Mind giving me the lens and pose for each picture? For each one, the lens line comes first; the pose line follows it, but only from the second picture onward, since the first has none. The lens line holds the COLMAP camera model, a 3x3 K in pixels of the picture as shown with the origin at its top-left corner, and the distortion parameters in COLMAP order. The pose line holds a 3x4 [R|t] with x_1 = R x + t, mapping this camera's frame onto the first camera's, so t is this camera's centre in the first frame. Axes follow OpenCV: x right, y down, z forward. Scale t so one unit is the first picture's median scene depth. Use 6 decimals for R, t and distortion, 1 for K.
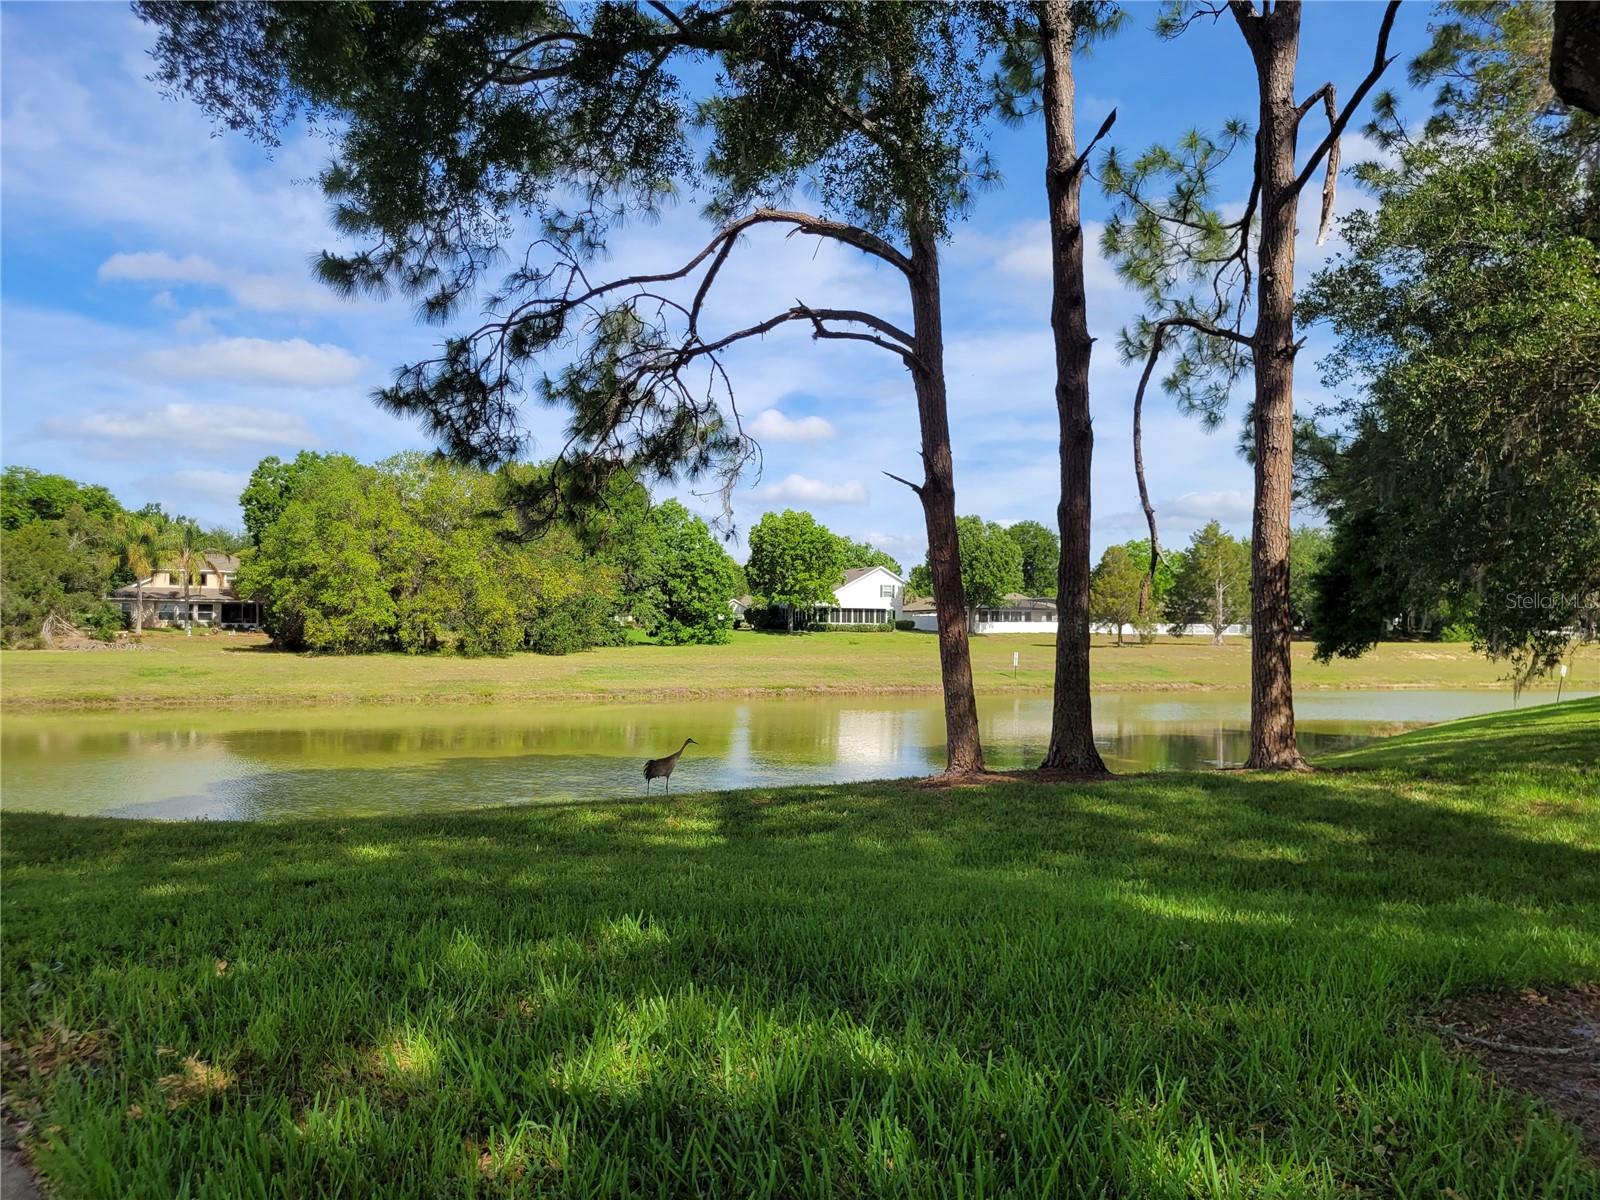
lens RADIAL K [[1230.8, 0, 792.2], [0, 1230.8, 595.9], [0, 0, 1]] dist [0.044823, -0.047746]
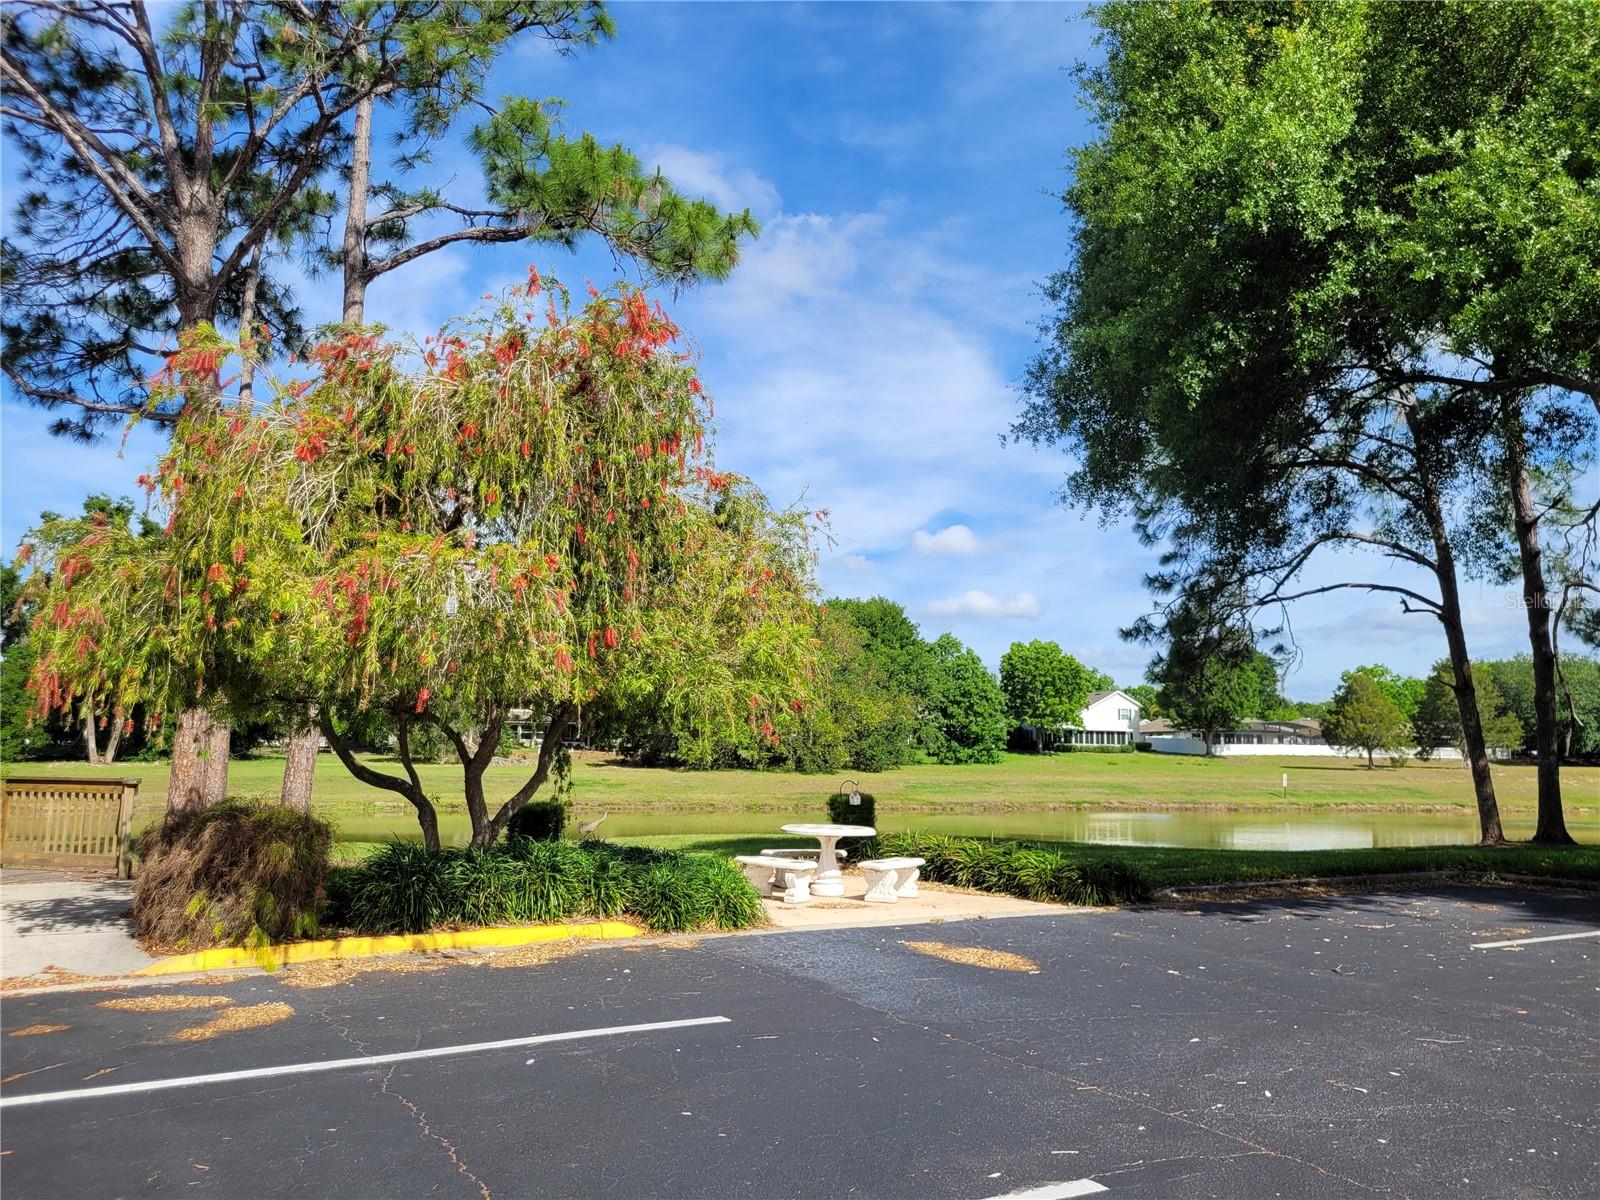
lens RADIAL K [[1230.8, 0, 792.2], [0, 1230.8, 595.9], [0, 0, 1]] dist [0.044823, -0.047746]
pose [[0.991094, -0.010999, -0.132709, -0.074538], [-0.001569, 0.995549, -0.094229, -0.005386], [0.133155, 0.093598, 0.986666, -0.117193]]
